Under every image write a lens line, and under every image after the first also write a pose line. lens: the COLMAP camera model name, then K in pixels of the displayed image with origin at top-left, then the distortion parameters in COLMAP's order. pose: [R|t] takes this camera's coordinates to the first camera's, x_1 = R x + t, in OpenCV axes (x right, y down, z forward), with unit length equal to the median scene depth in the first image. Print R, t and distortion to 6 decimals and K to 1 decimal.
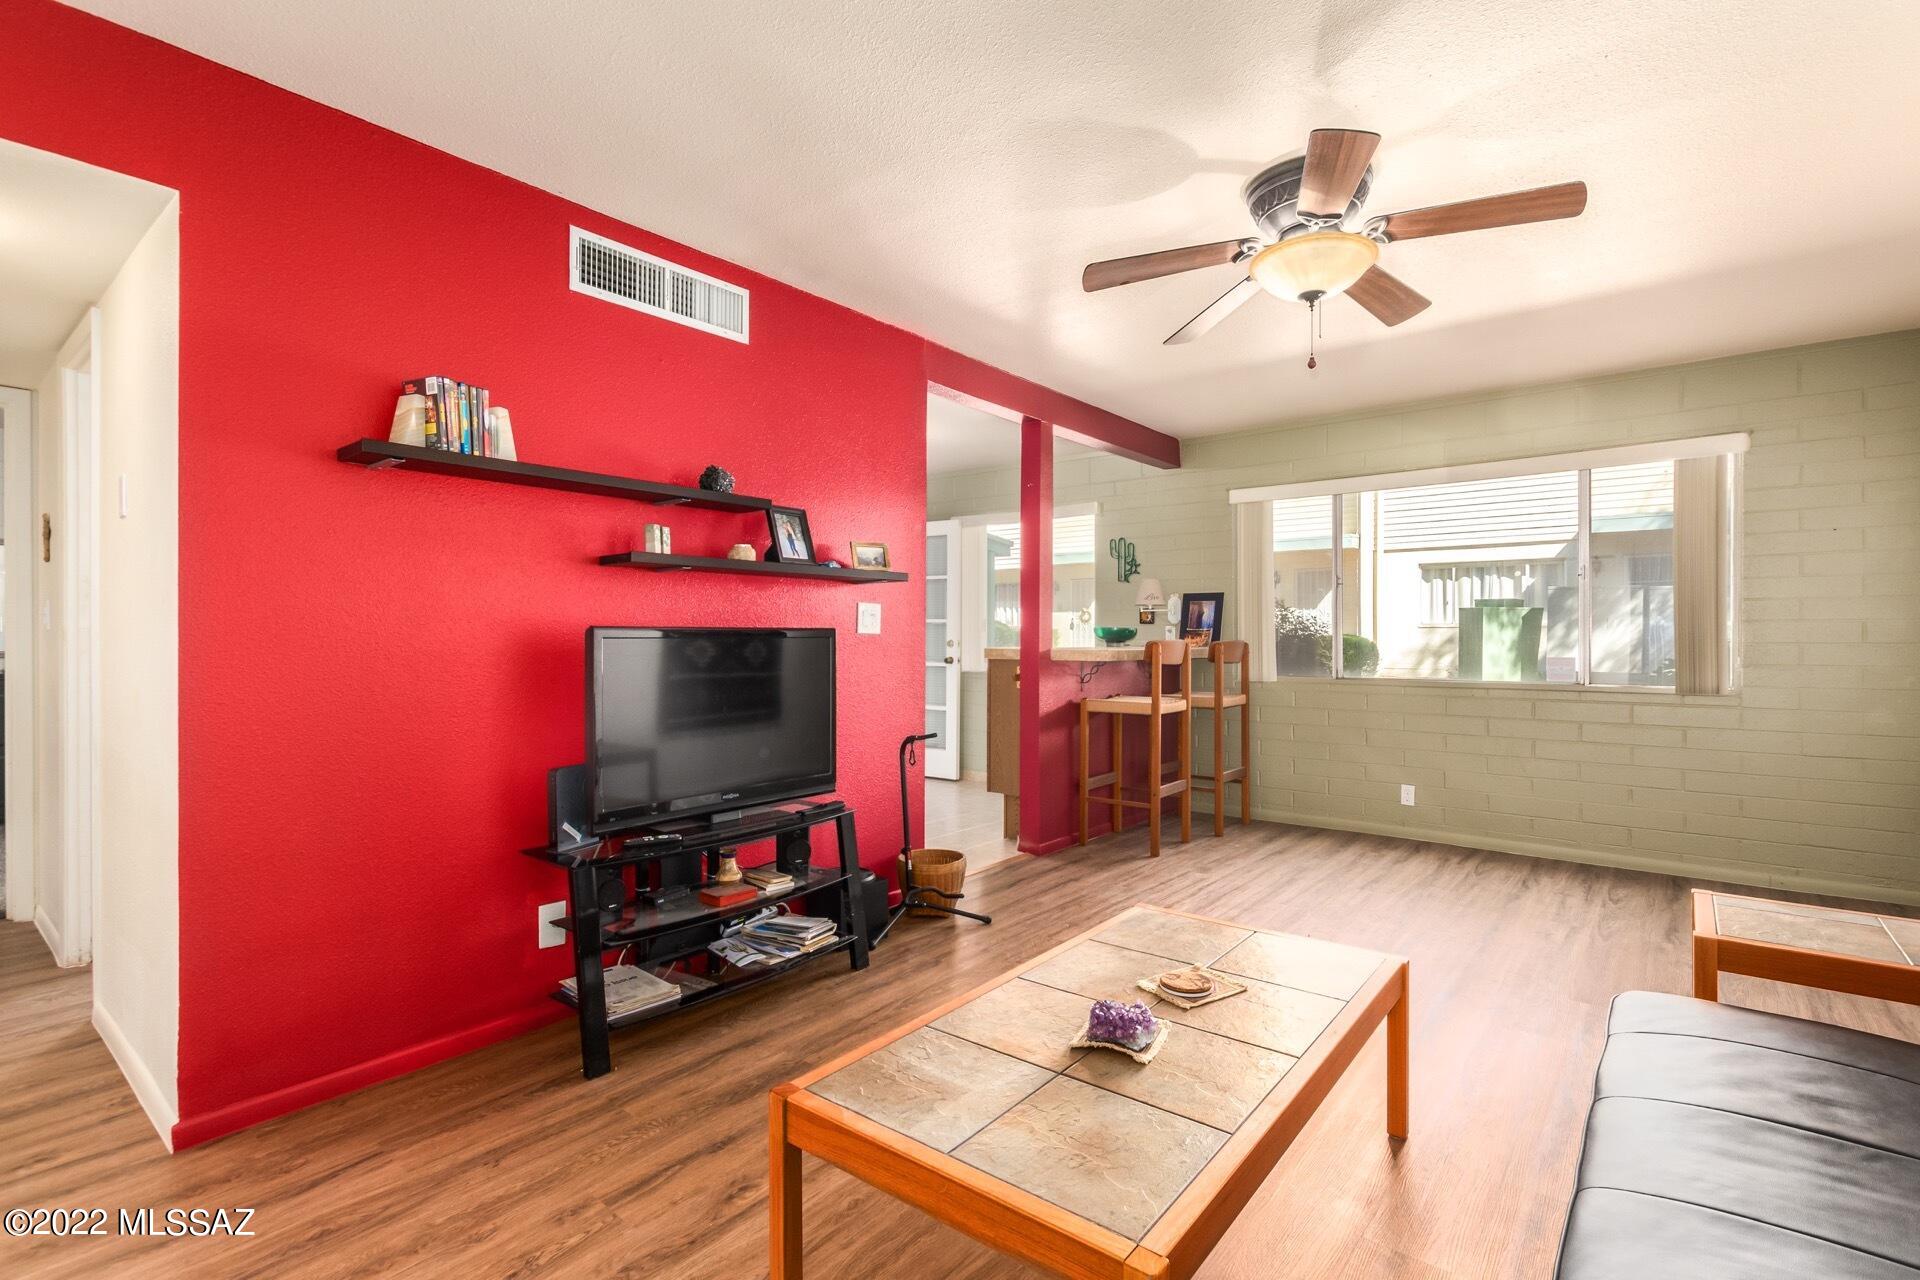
lens RADIAL K [[886.5, 0, 976.0], [0, 886.5, 637.2], [0, 0, 1]] dist [0.004794, -0.004544]
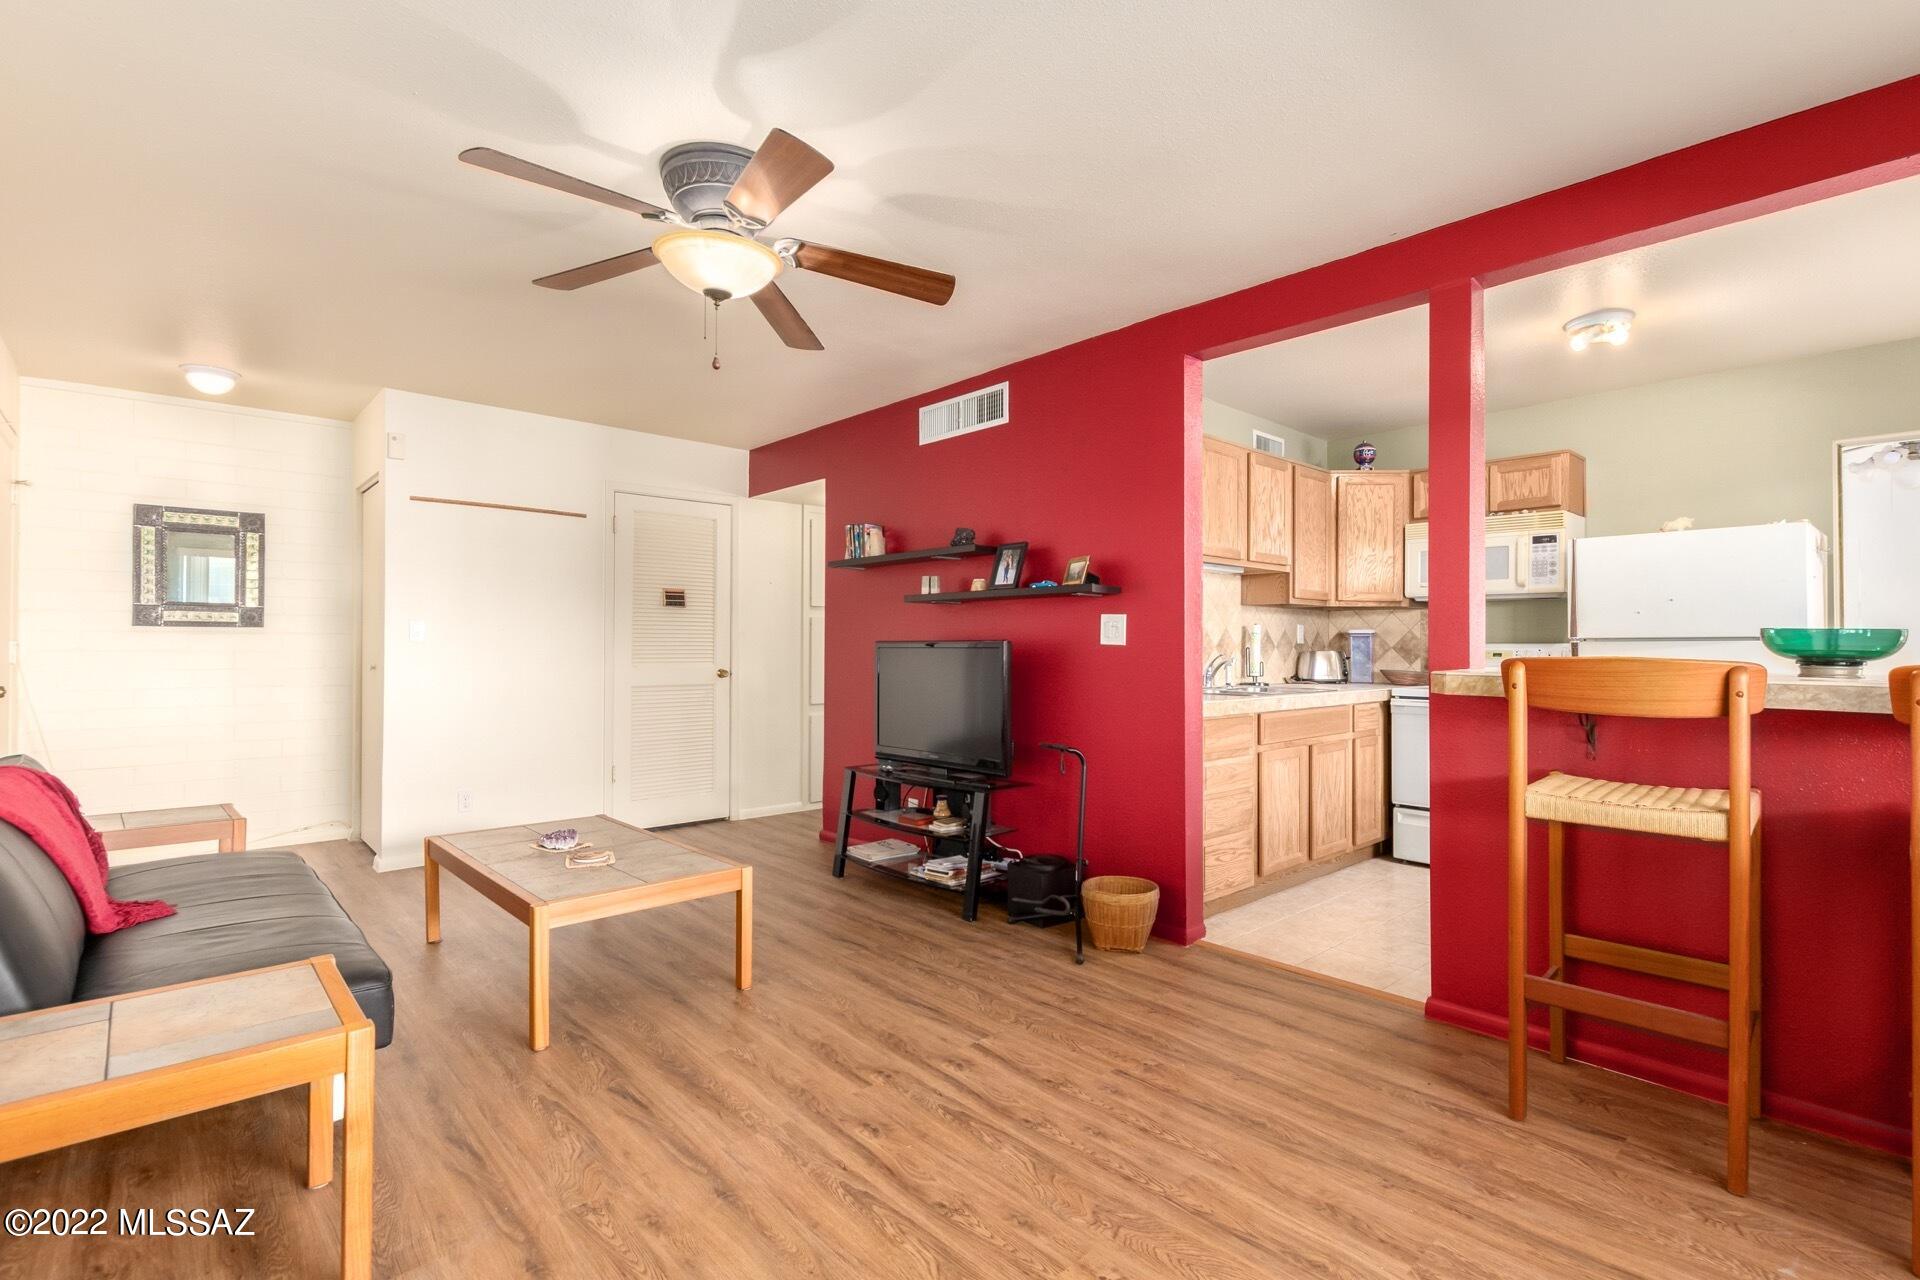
lens RADIAL K [[892.4, 0, 979.1], [0, 892.4, 638.8], [0, 0, 1]] dist [0.004347, -0.004630]
pose [[-0.145008, -0.006914, -0.989406, 1.136152], [-0.003391, 0.999973, -0.006491, -0.004302], [0.989425, 0.002414, -0.145027, 1.253101]]
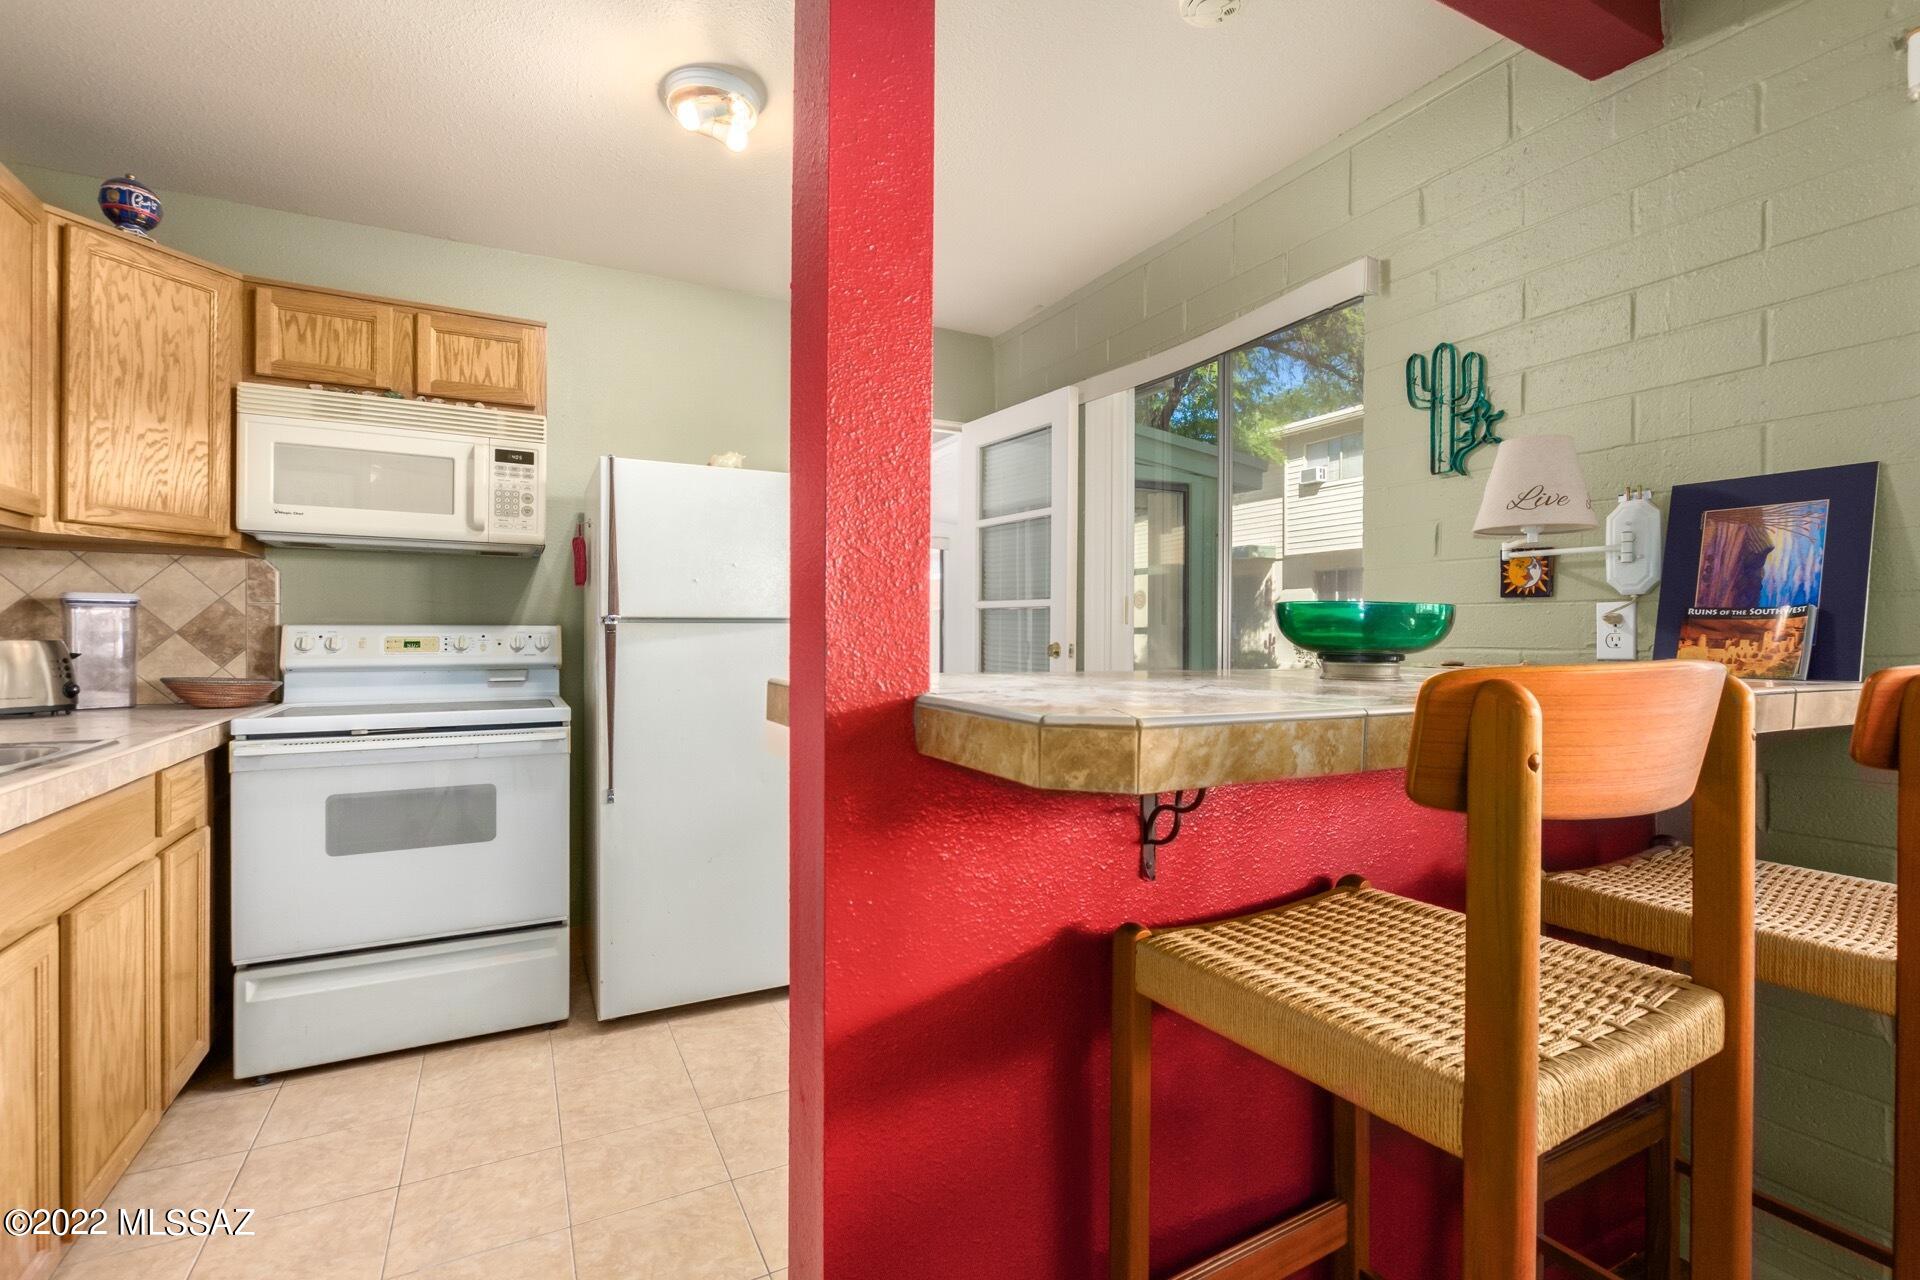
lens RADIAL K [[886.5, 0, 976.0], [0, 886.5, 637.2], [0, 0, 1]] dist [0.004794, -0.004544]
pose [[0.917539, 0.005222, -0.397611, 0.289811], [-0.004373, 0.999986, 0.003042, -0.002132], [0.397621, -0.001052, 0.917549, 1.323240]]
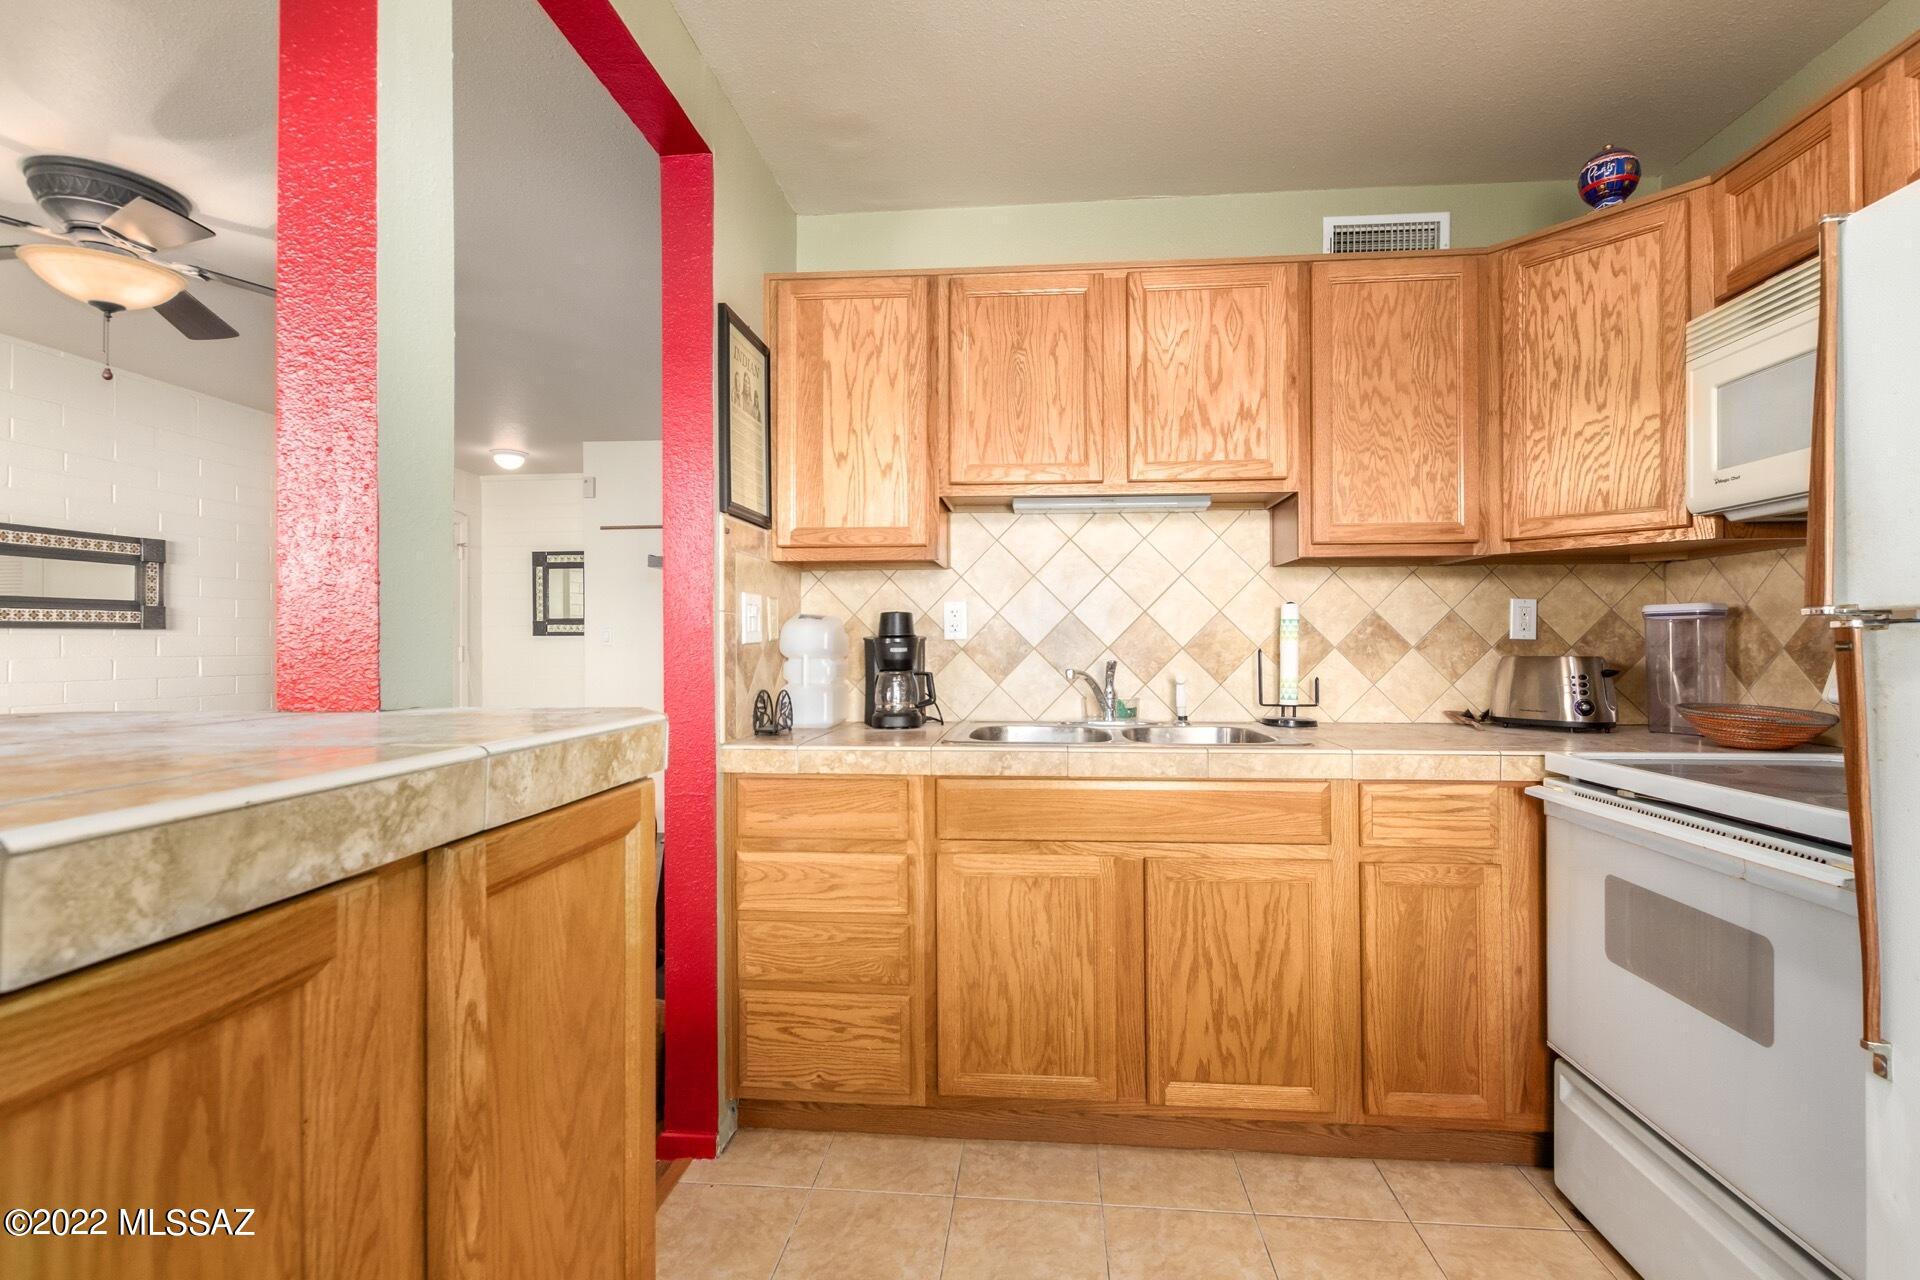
lens RADIAL K [[886.5, 0, 976.0], [0, 886.5, 637.2], [0, 0, 1]] dist [0.004794, -0.004544]
pose [[-0.832502, -0.002573, -0.554016, 0.103459], [0.003108, 0.999952, -0.009314, -0.004822], [0.554014, -0.009475, -0.832454, 2.068163]]
